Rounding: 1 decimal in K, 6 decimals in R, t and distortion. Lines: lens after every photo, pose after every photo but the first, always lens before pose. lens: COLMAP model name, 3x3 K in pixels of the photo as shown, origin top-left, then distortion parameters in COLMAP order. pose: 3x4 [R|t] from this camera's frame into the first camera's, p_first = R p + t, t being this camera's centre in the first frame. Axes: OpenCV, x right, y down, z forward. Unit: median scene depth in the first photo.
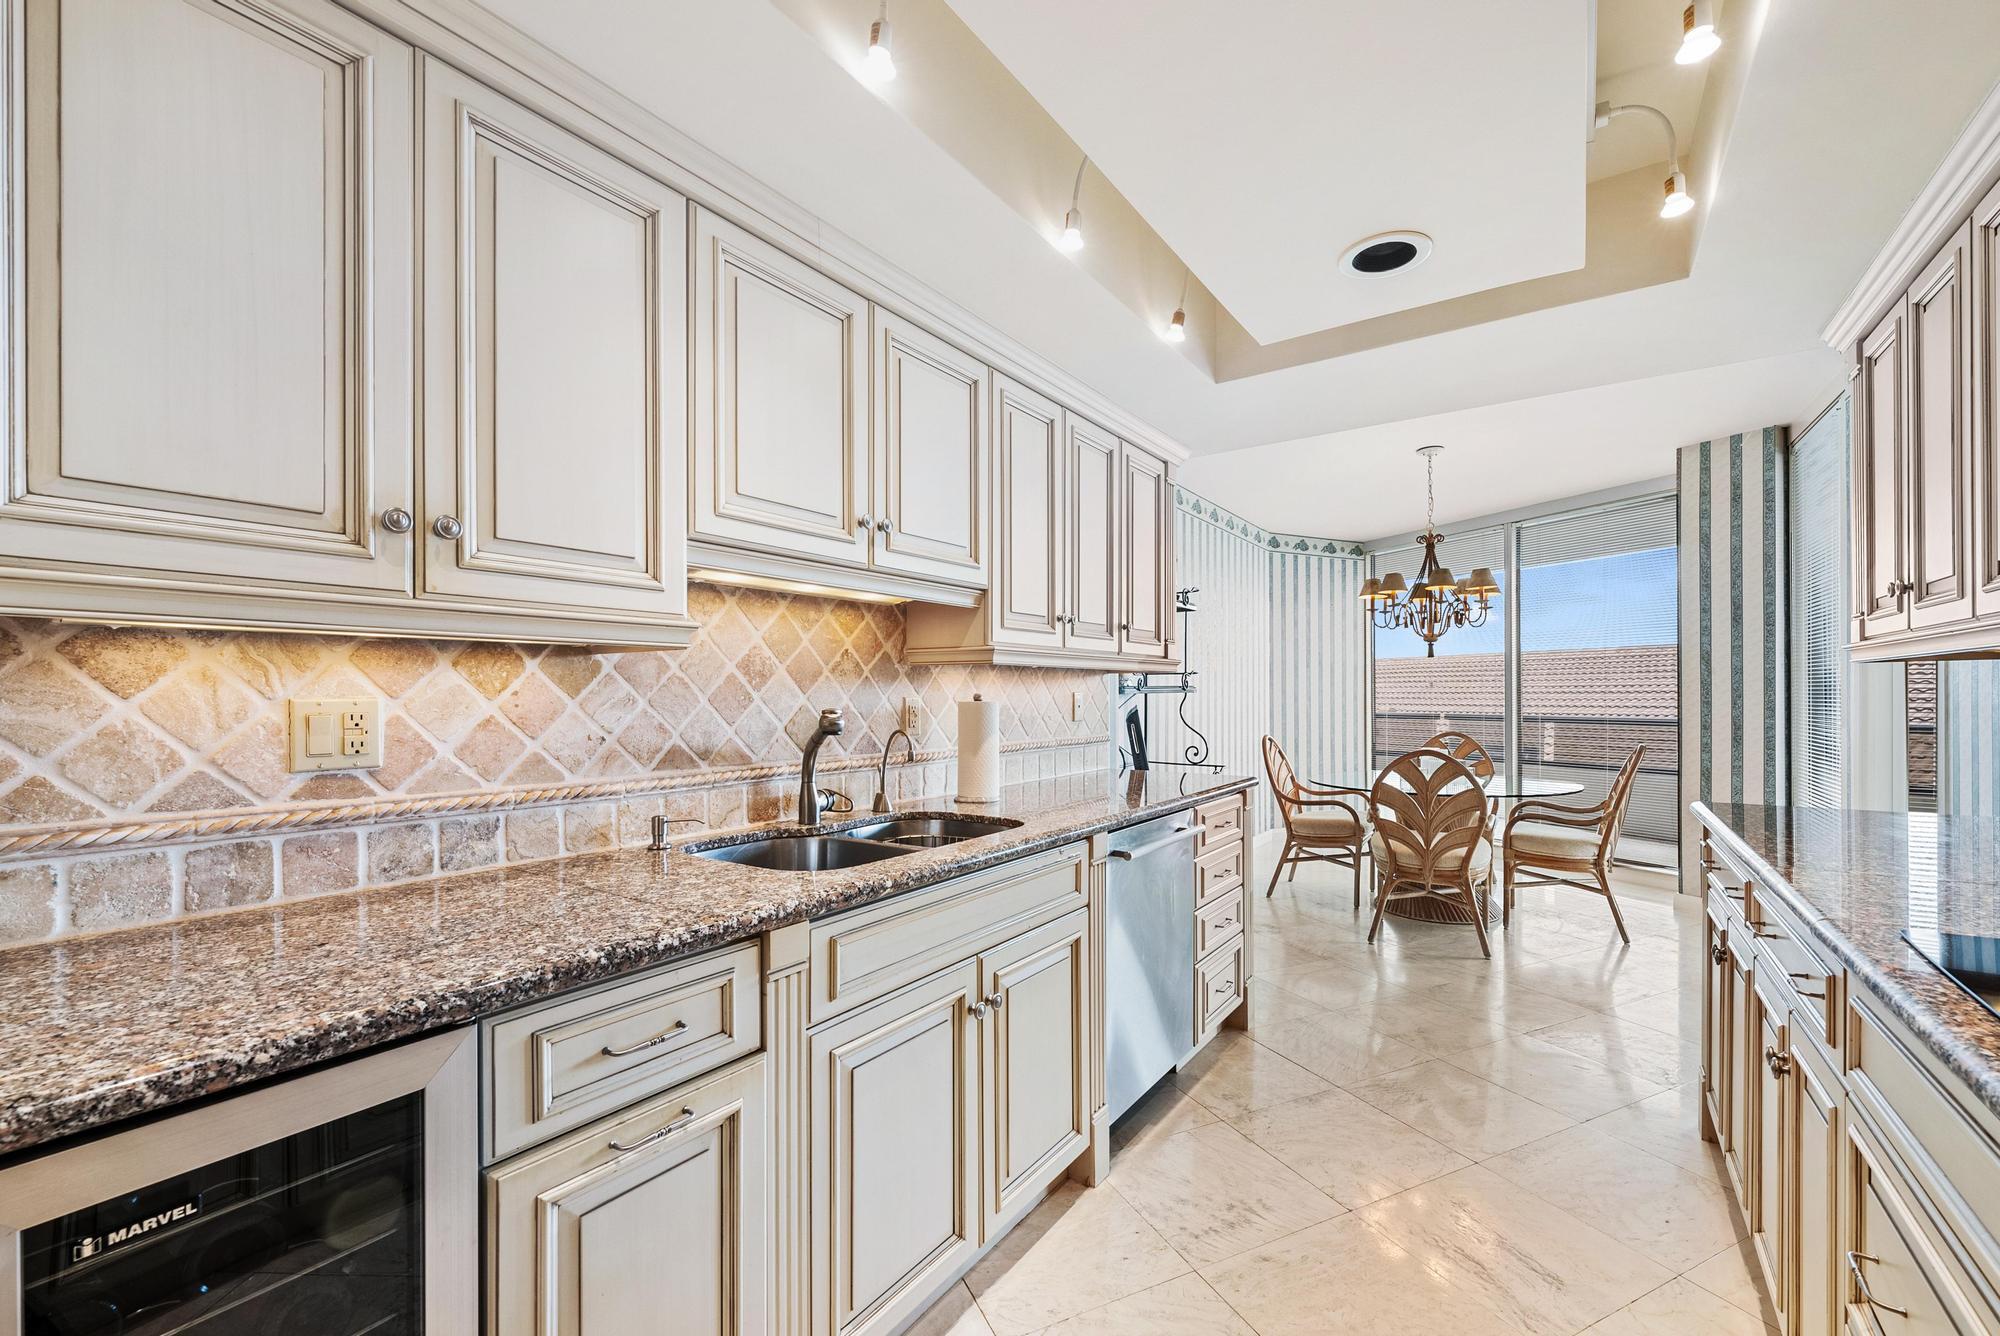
lens RADIAL K [[807.5, 0, 1019.2], [0, 807.5, 692.3], [0, 0, 1]] dist [0.001418, -0.000404]
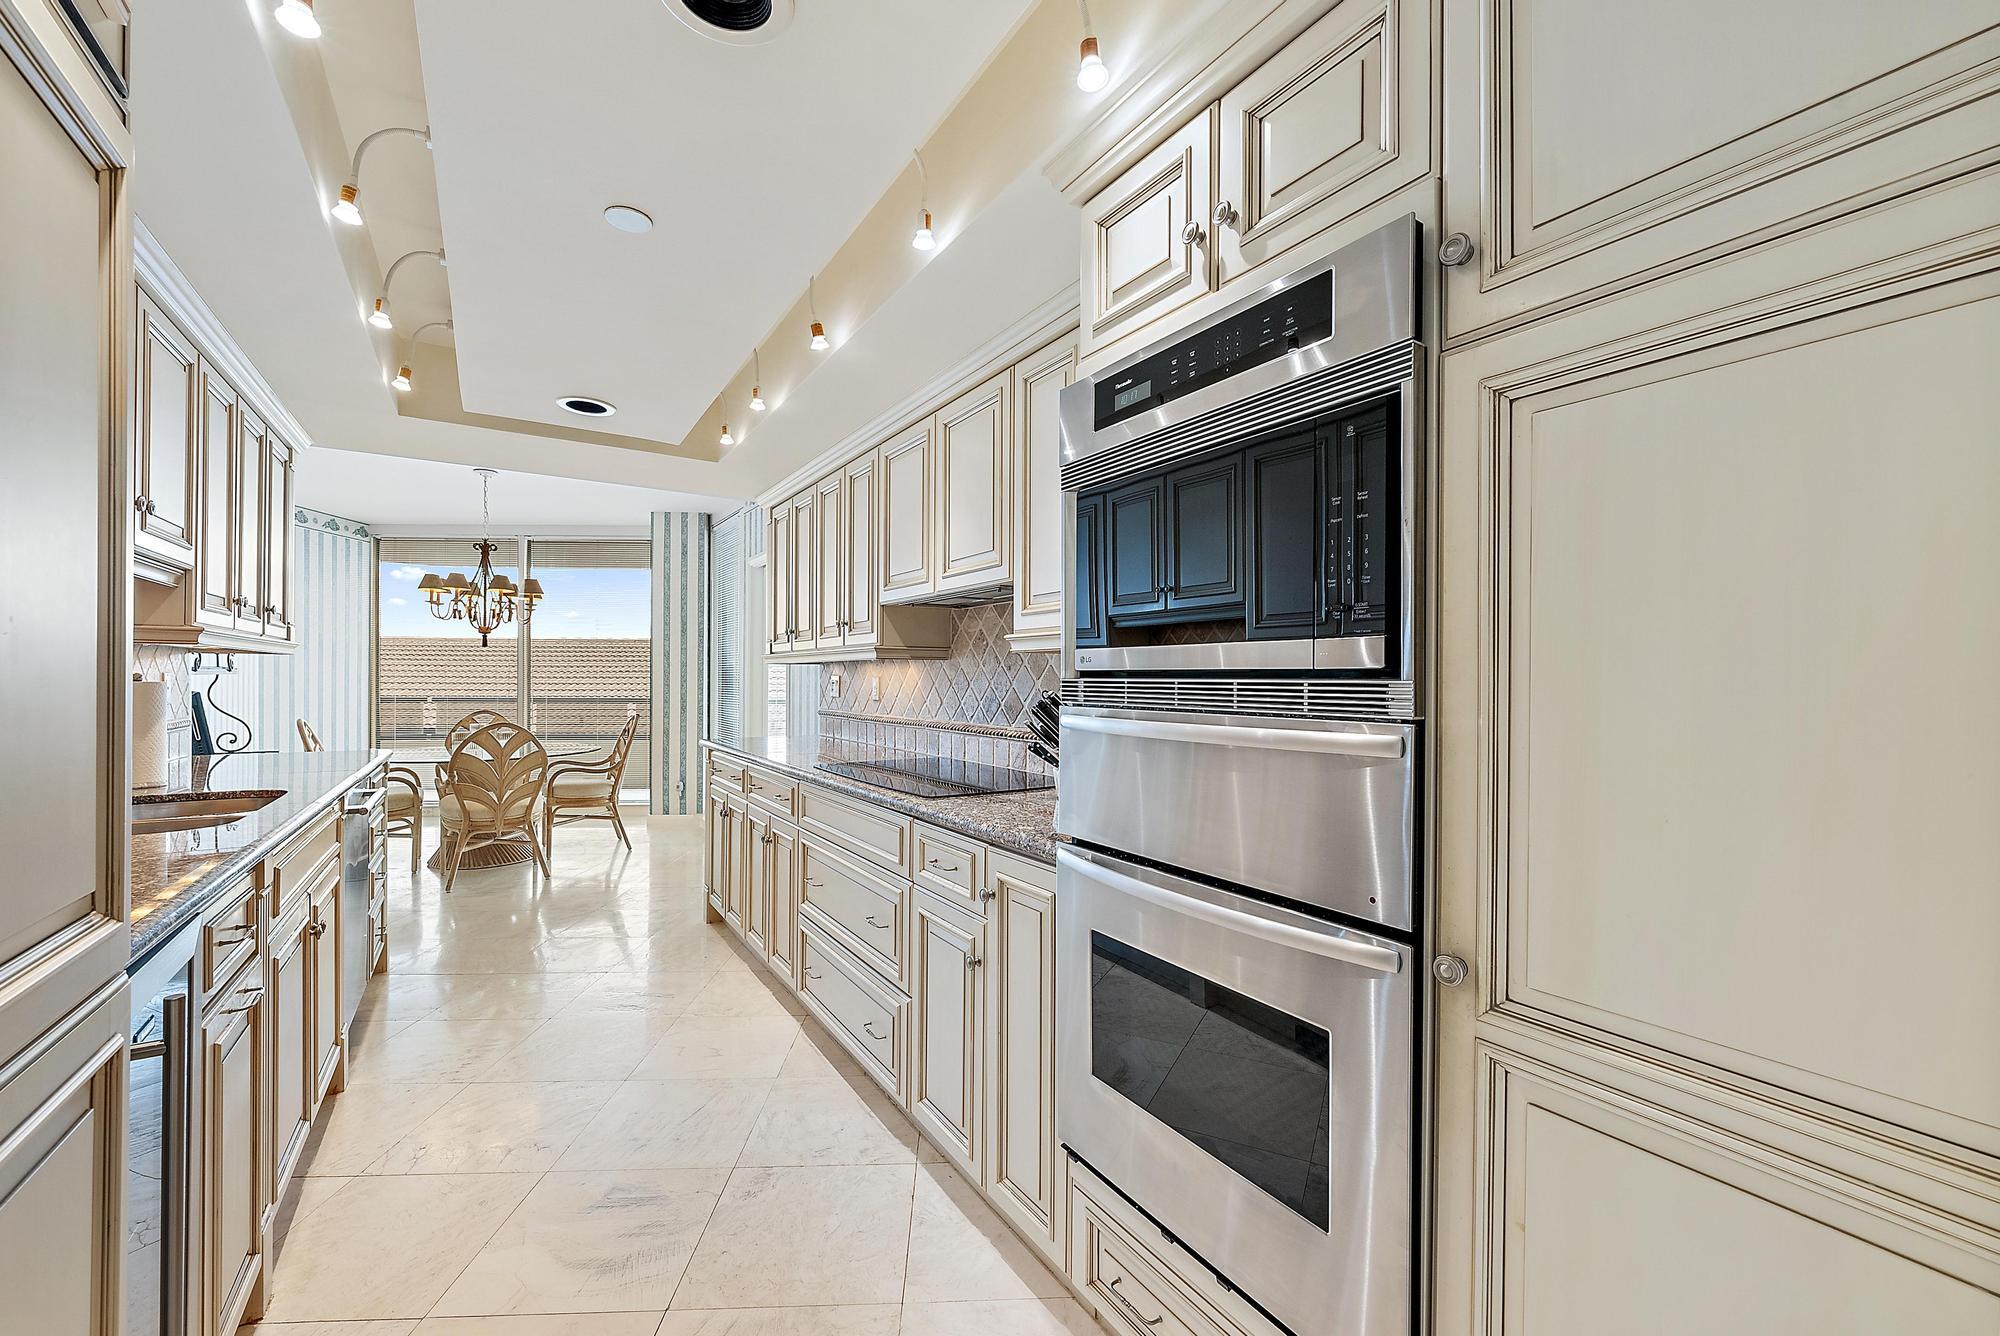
lens RADIAL K [[807.5, 0, 1015.7], [0, 807.5, 679.6], [0, 0, 1]] dist [0.001418, -0.000404]
pose [[0.375699, 0.005539, 0.926725, -0.325271], [-0.008571, 0.999960, -0.002502, 0.001285], [-0.926702, -0.007003, 0.375732, -0.182807]]
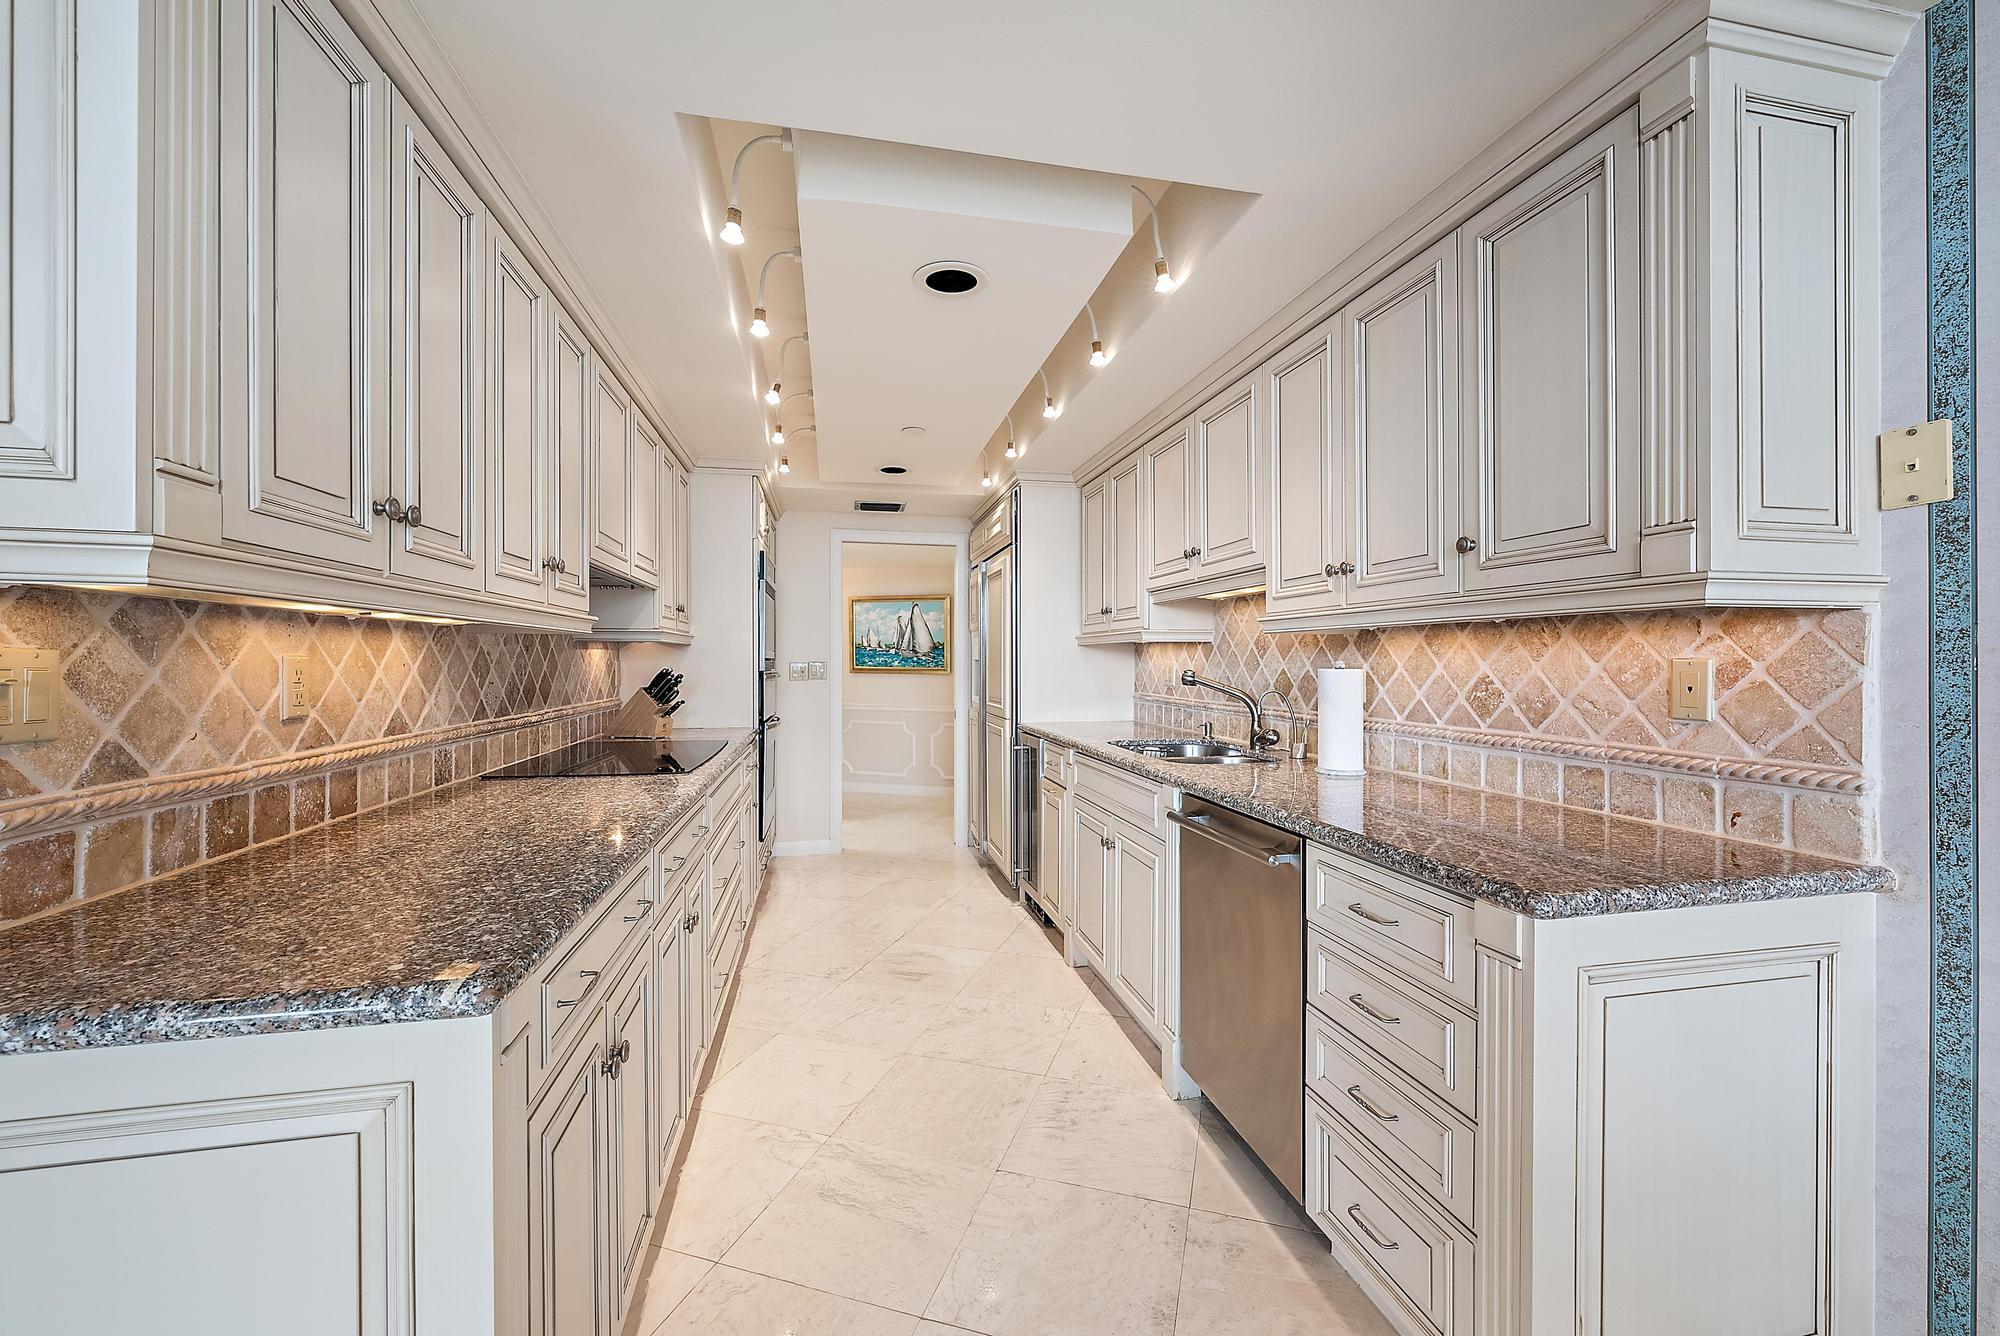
lens RADIAL K [[807.5, 0, 1001.7], [0, 807.5, 656.1], [0, 0, 1]] dist [0.001418, -0.000404]
pose [[-0.686511, 0.000143, -0.727120, 0.558749], [0.003455, 0.999989, -0.003066, -0.001803], [0.727111, -0.004617, -0.686504, 0.832099]]
